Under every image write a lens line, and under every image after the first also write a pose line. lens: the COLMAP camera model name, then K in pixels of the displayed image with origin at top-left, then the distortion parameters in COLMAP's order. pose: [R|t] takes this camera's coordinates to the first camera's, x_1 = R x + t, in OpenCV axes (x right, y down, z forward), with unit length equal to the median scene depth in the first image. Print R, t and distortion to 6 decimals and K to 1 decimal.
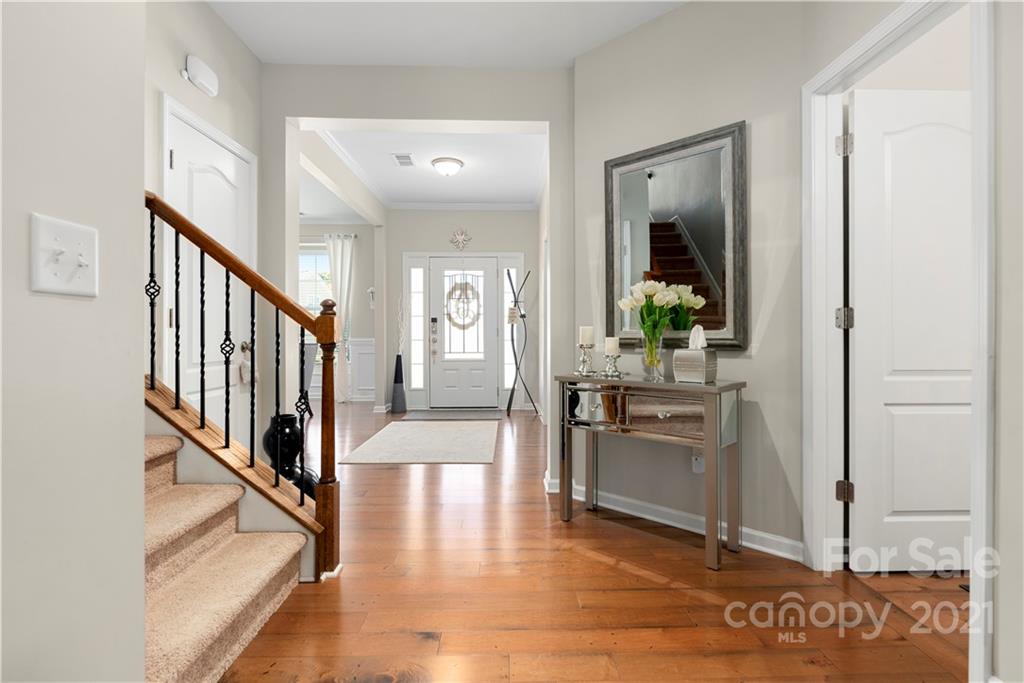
lens RADIAL K [[490.2, 0, 524.6], [0, 490.2, 330.9], [0, 0, 1]] dist [-0.001256, 0.000934]
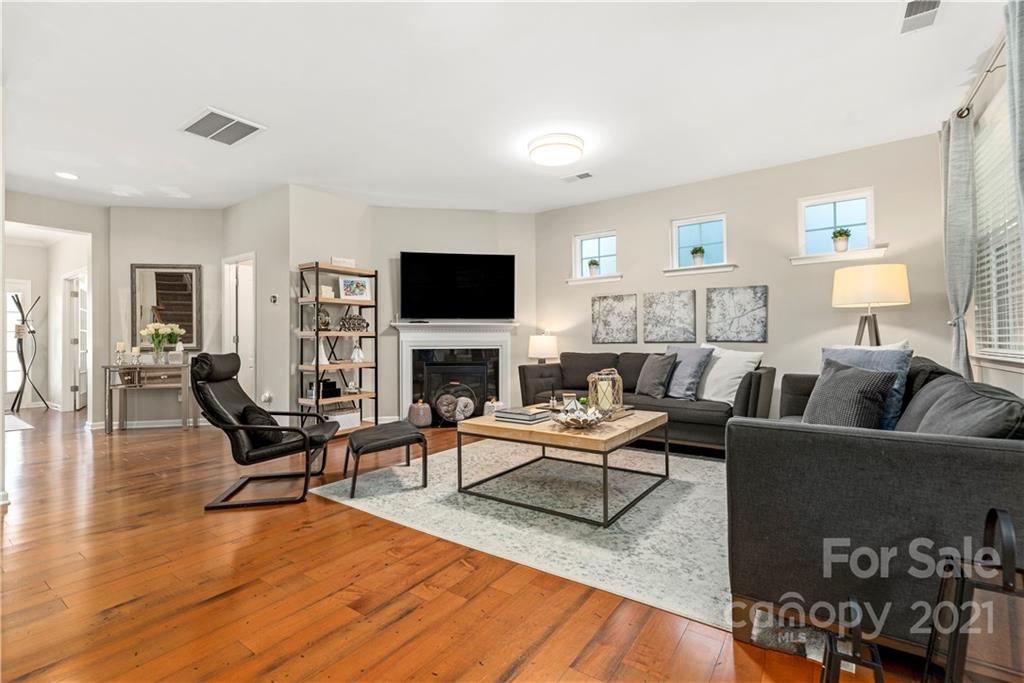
lens RADIAL K [[463.0, 0, 515.6], [0, 463.0, 332.7], [0, 0, 1]] dist [-0.001415, -0.000217]
pose [[0.610962, 0.003386, 0.791653, -0.172068], [0.005608, 0.999947, -0.008605, -0.010172], [-0.791640, 0.009697, 0.610911, -0.657149]]
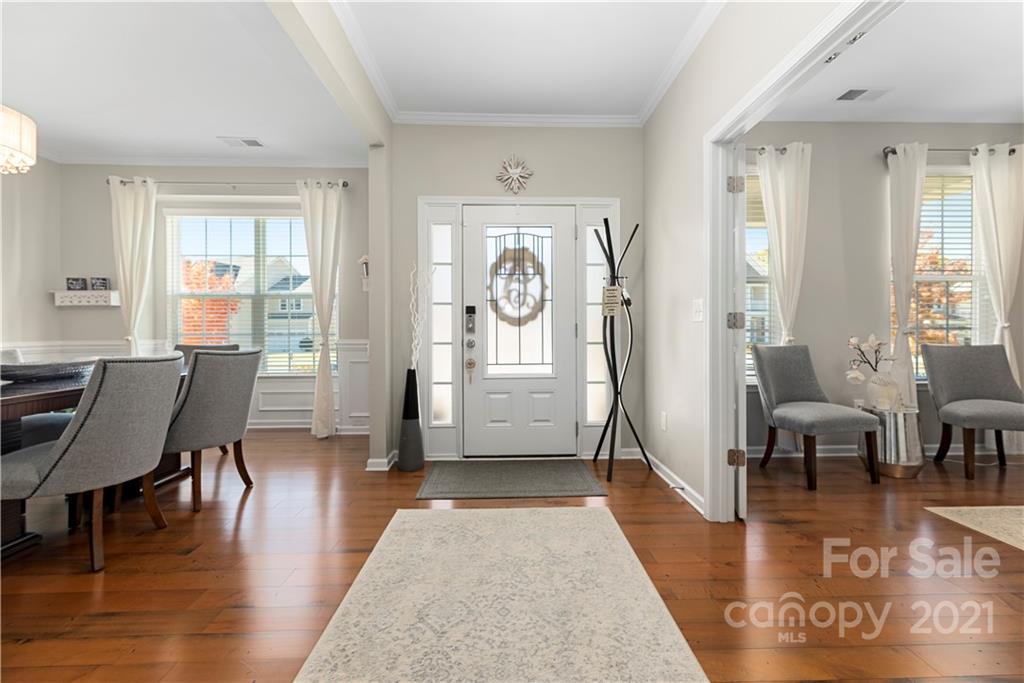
lens RADIAL K [[413.7, 0, 517.4], [0, 413.7, 336.4], [0, 0, 1]] dist [0.004487, 0.000294]
pose [[0.999999, -0.001255, -0.001072, -0.126262], [0.001246, 0.999961, -0.008715, 0.014609], [0.001083, 0.008714, 0.999961, 0.495011]]
